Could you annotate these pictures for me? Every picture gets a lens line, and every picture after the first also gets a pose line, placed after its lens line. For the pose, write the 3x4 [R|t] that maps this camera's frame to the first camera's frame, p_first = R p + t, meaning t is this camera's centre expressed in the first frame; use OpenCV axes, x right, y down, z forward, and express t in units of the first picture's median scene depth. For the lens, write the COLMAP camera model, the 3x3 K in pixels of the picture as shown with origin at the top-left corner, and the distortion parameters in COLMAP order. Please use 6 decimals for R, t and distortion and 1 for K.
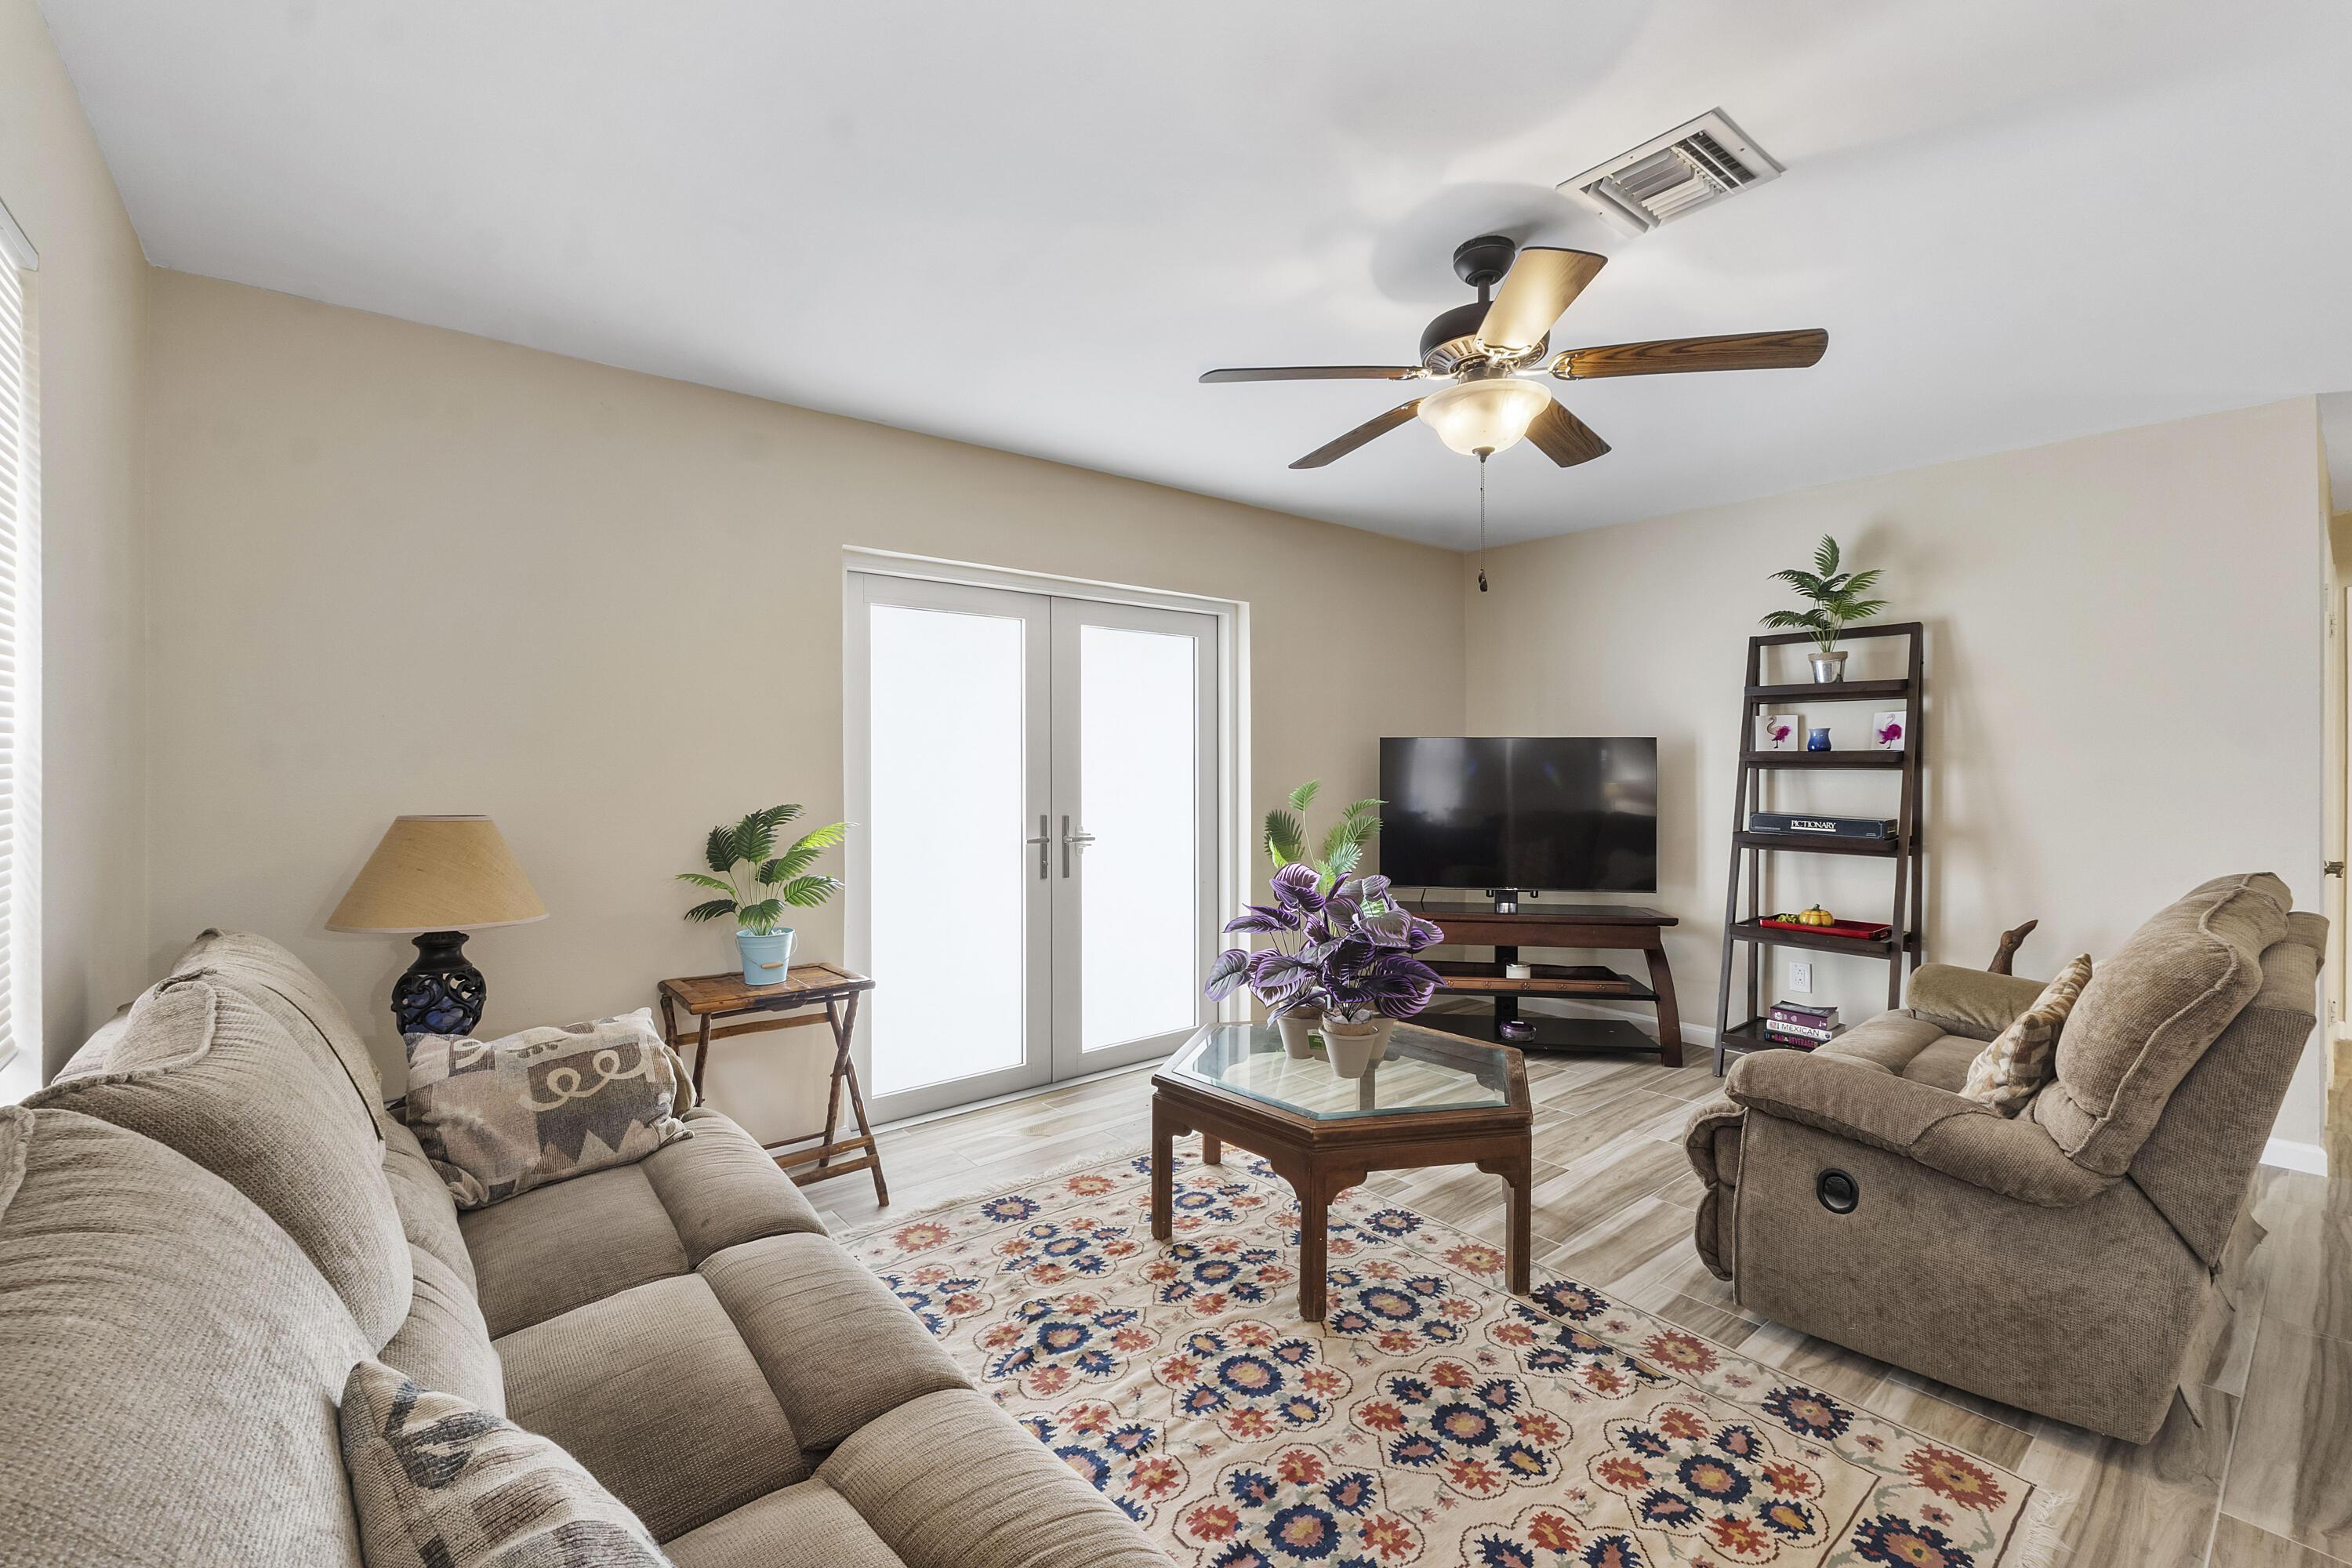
lens RADIAL K [[999.5, 0, 1162.8], [0, 999.5, 765.2], [0, 0, 1]] dist [-0.008580, 0.000077]
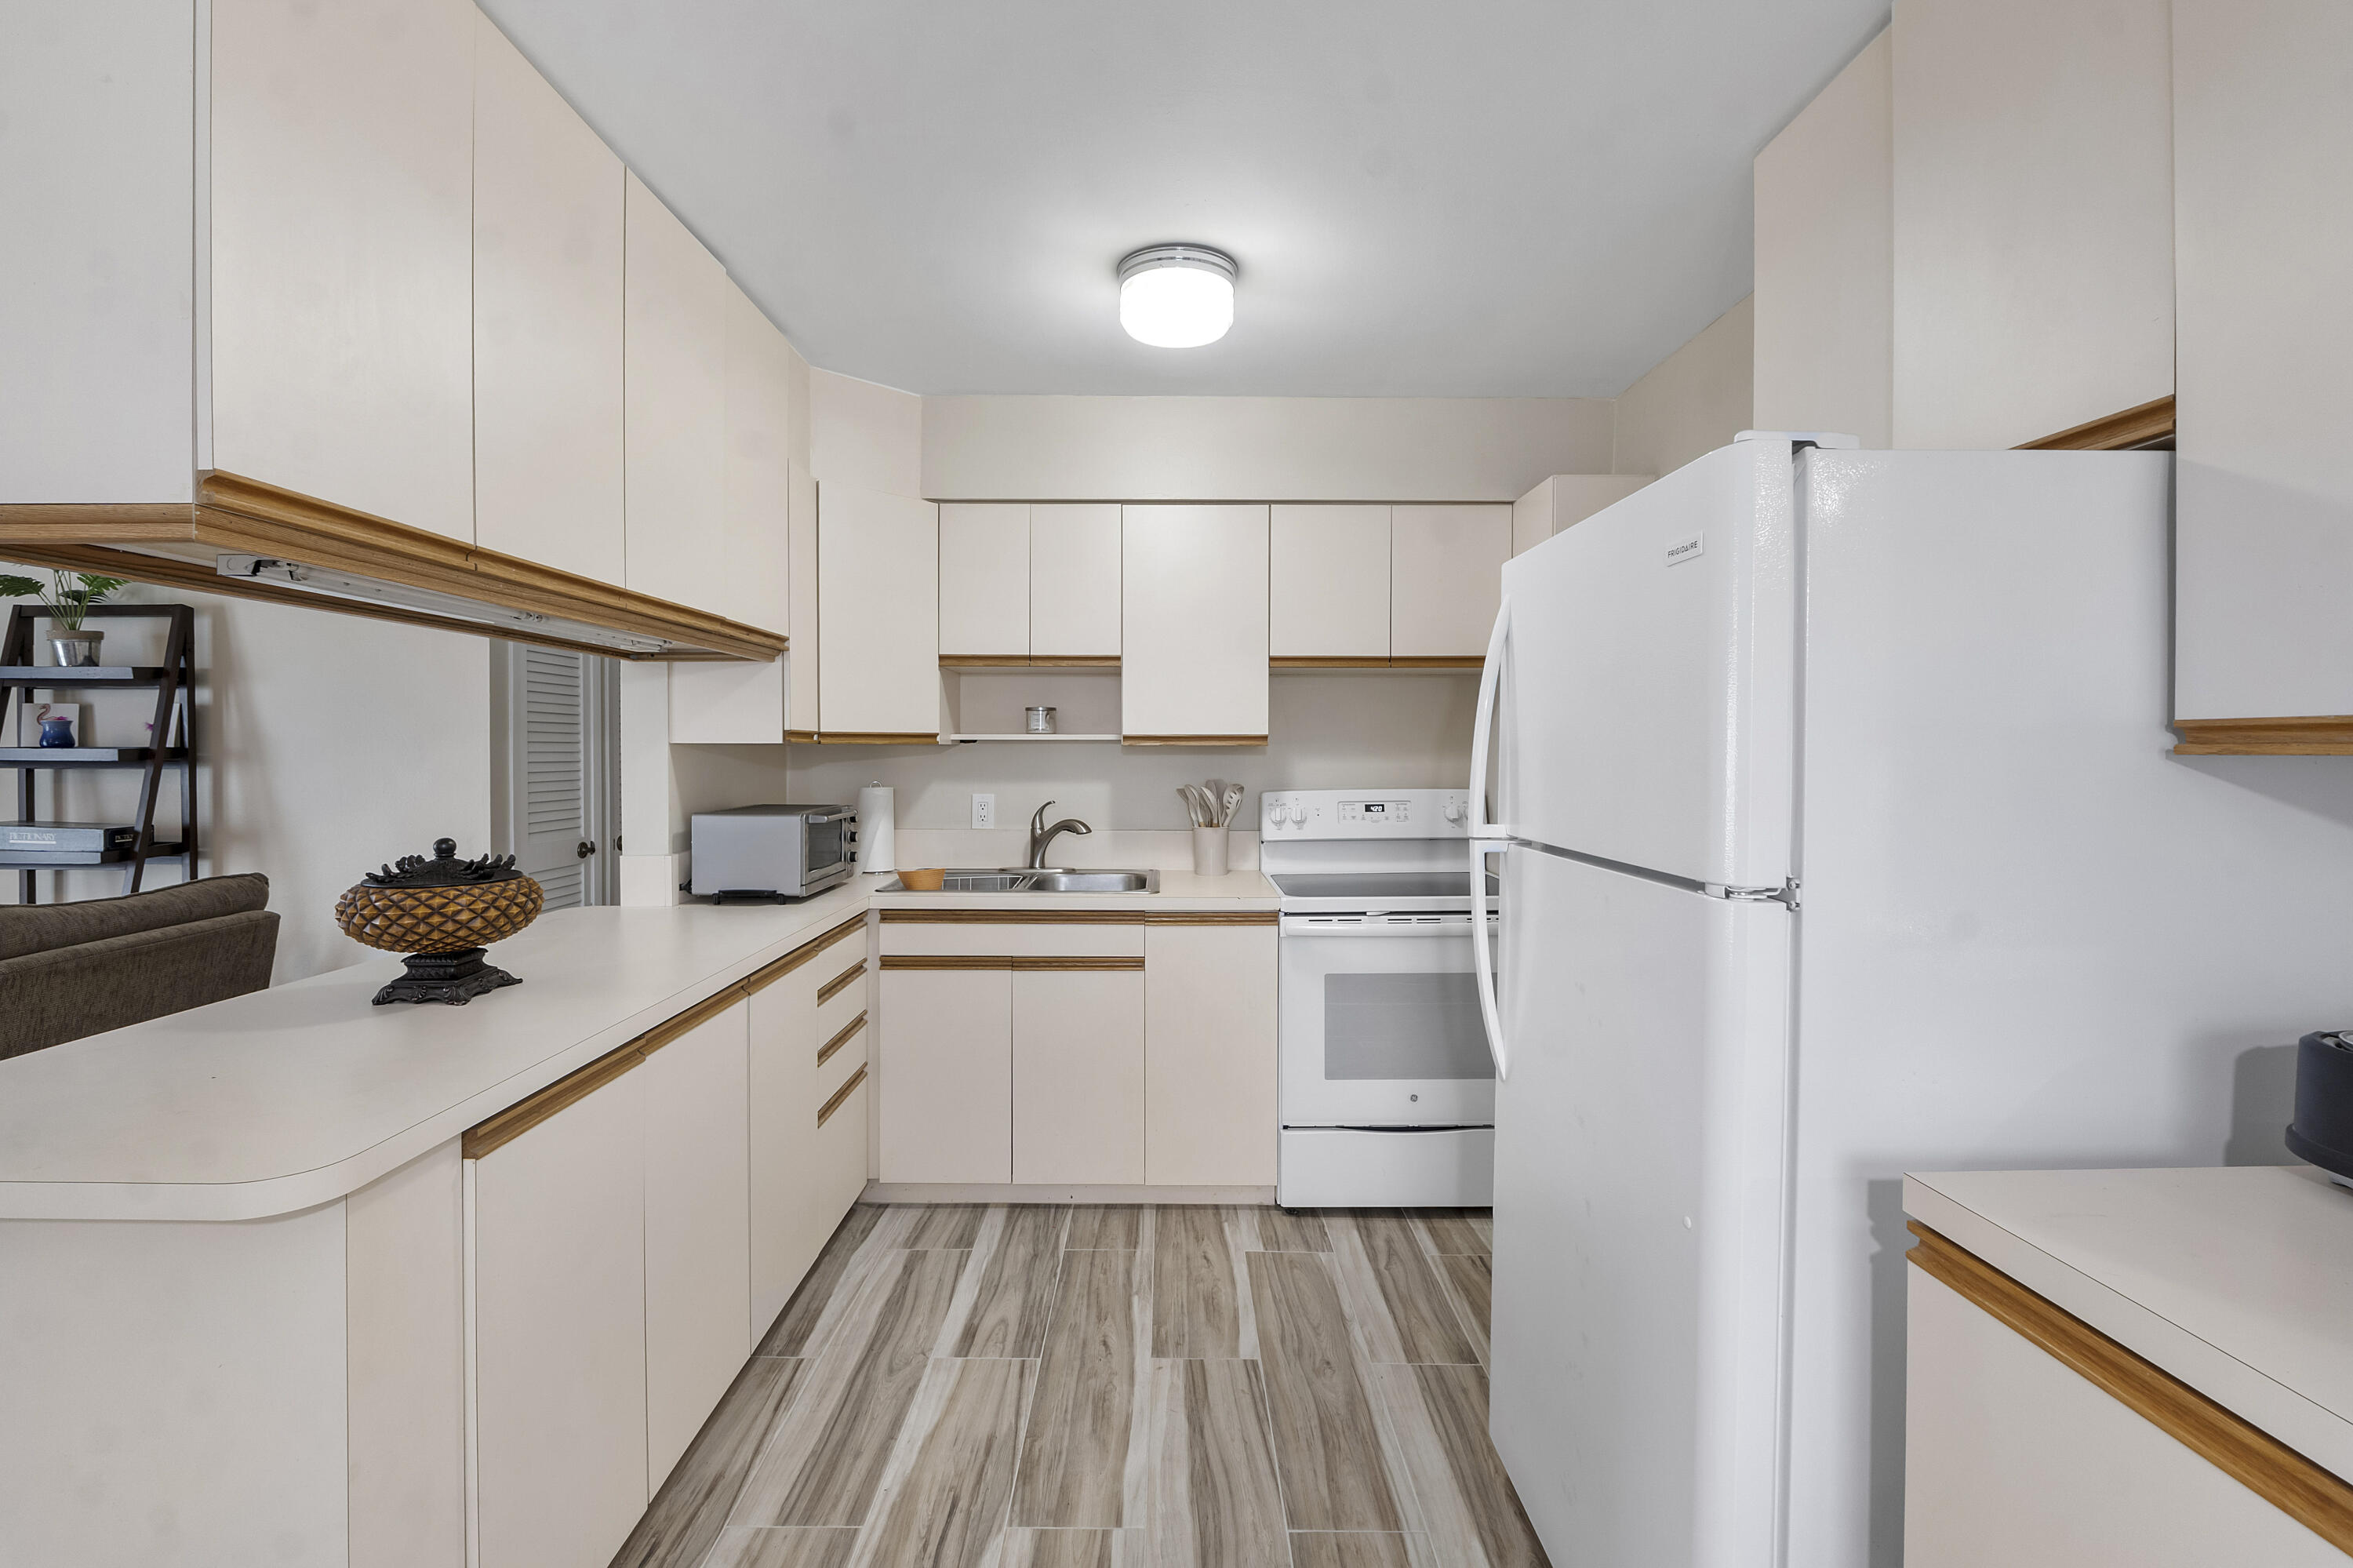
lens RADIAL K [[1000.0, 0, 1158.5], [0, 1000.0, 765.2], [0, 0, 1]] dist [-0.008580, 0.000077]
pose [[0.637020, -0.013754, 0.770724, 1.015545], [0.001093, 0.999856, 0.016940, -0.020997], [-0.770846, -0.009949, 0.636944, -0.399426]]
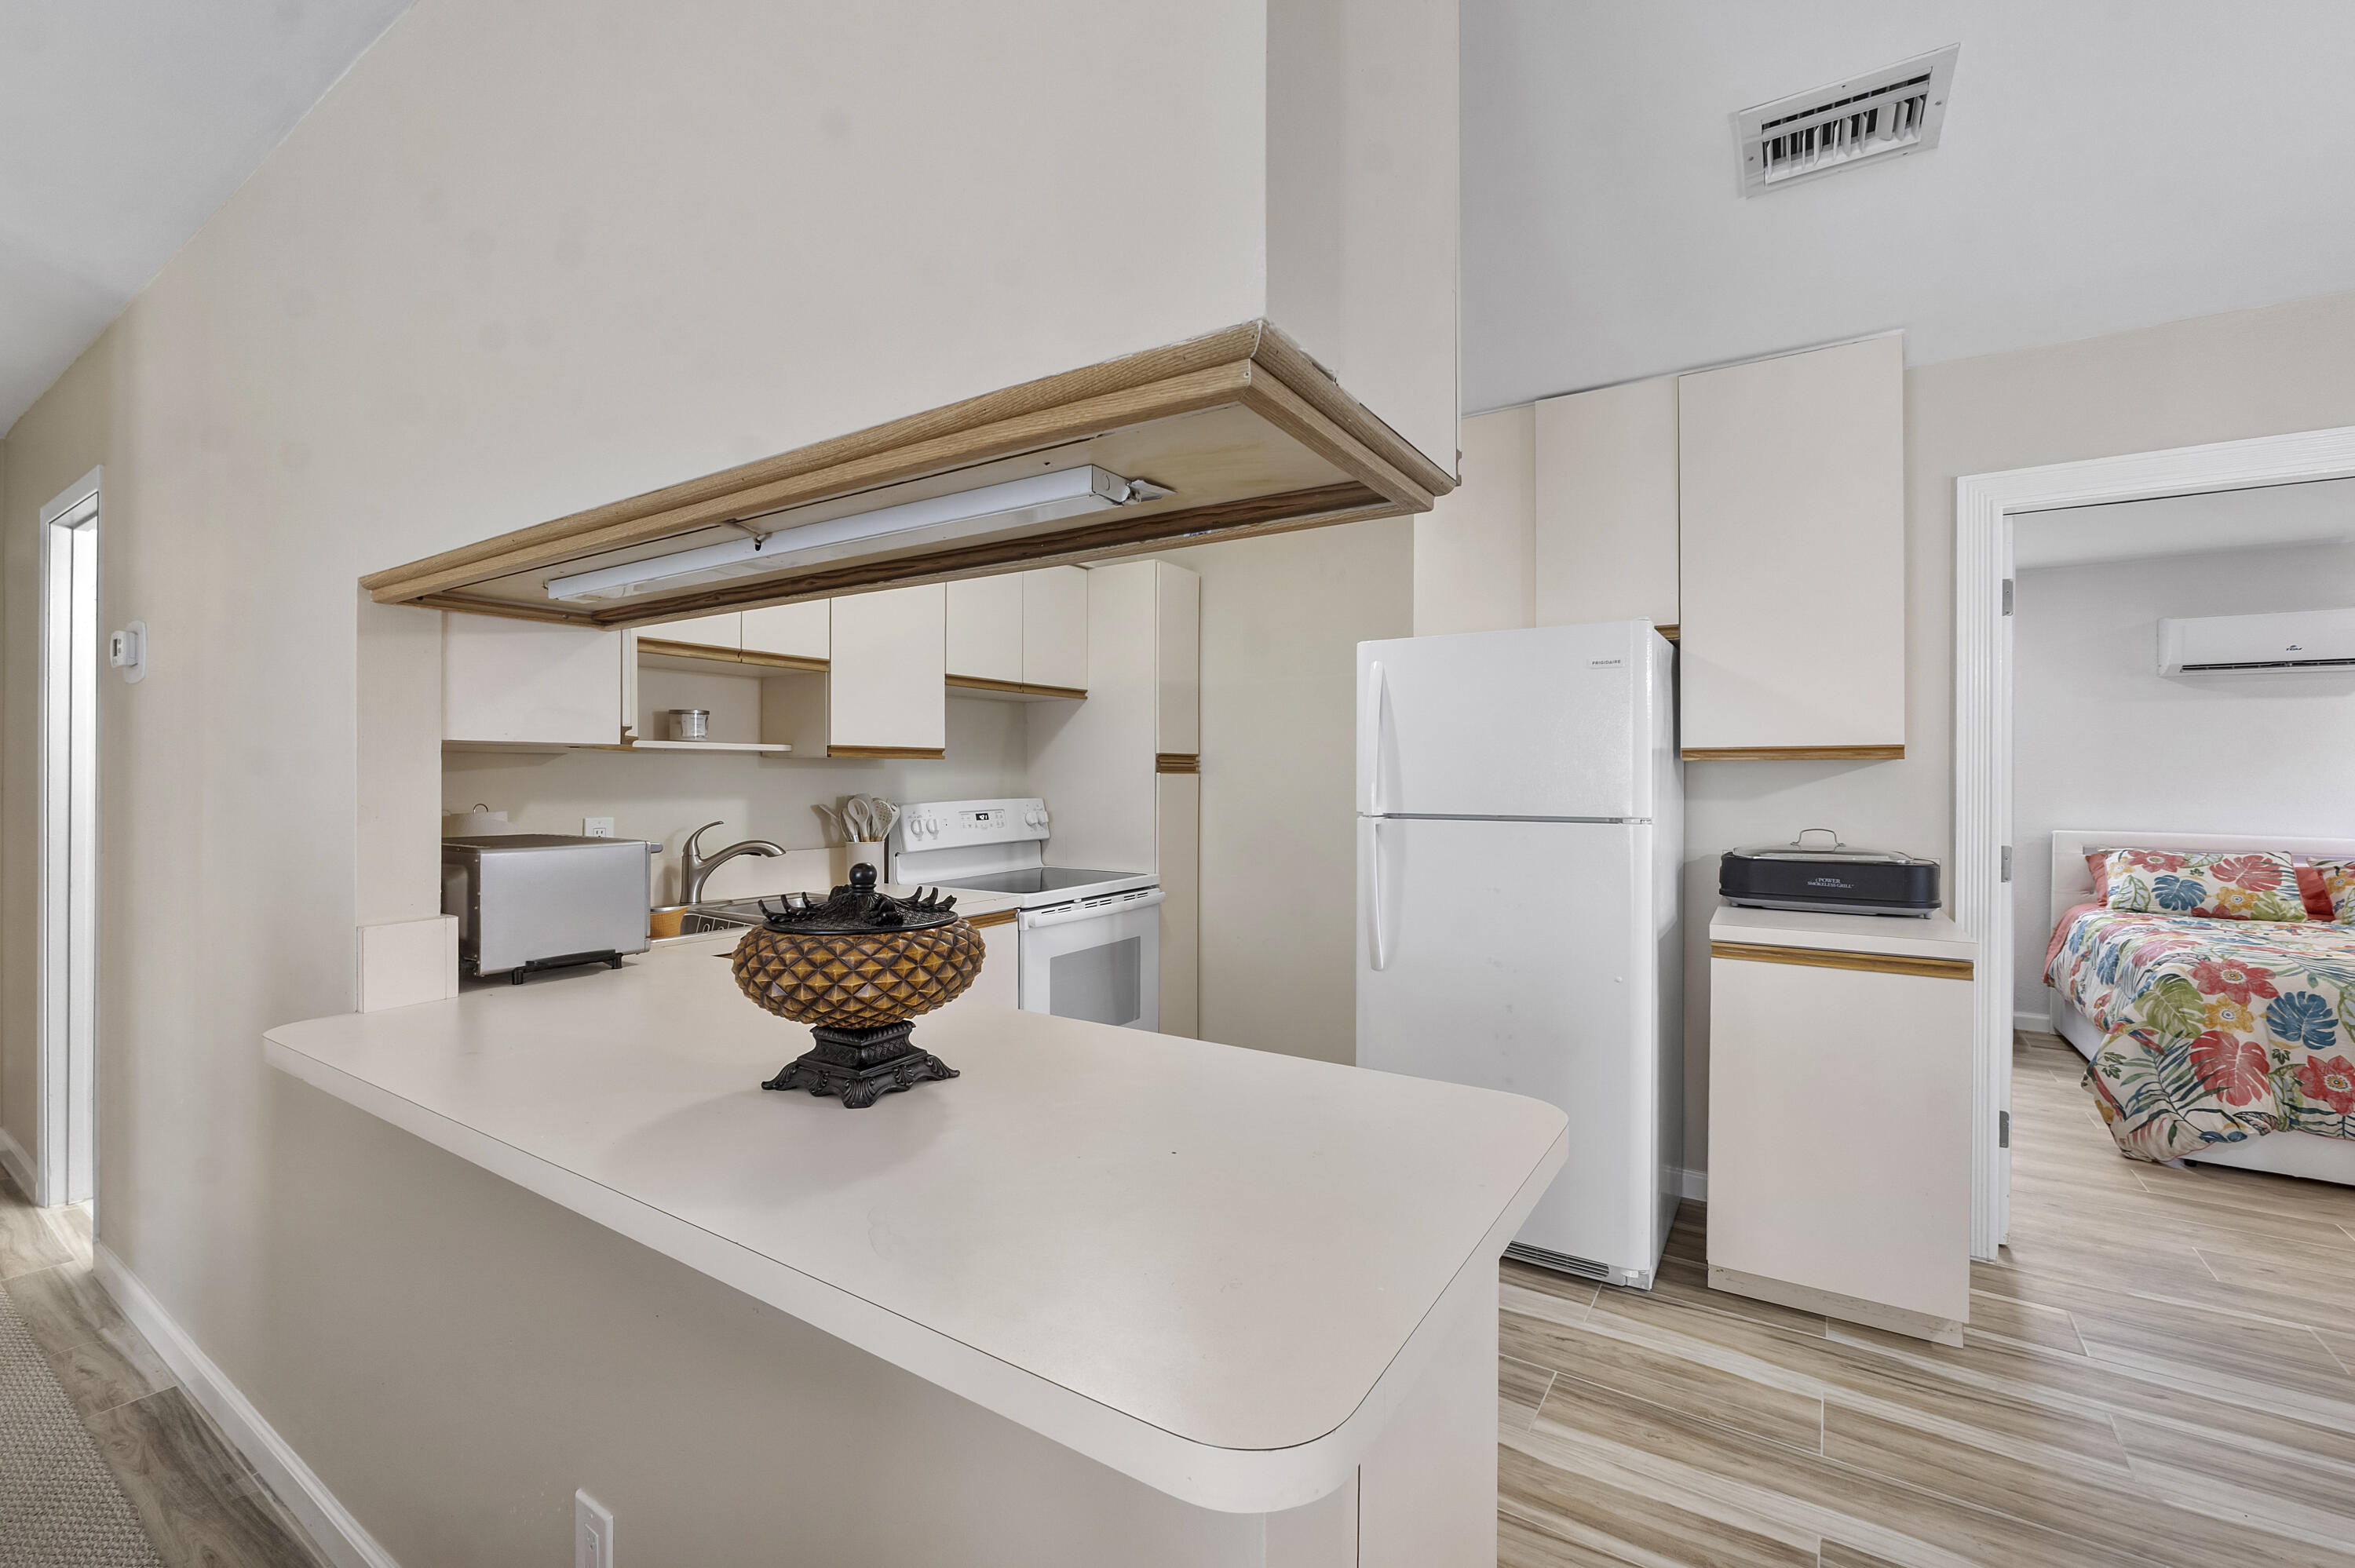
lens RADIAL K [[1000.6, 0, 1164.4], [0, 1000.6, 774.5], [0, 0, 1]] dist [-0.008580, 0.000077]
pose [[-0.293334, 0.000596, 0.956010, 0.703732], [0.000362, 1.000000, -0.000513, -0.001937], [-0.956010, 0.000195, -0.293334, 0.457659]]
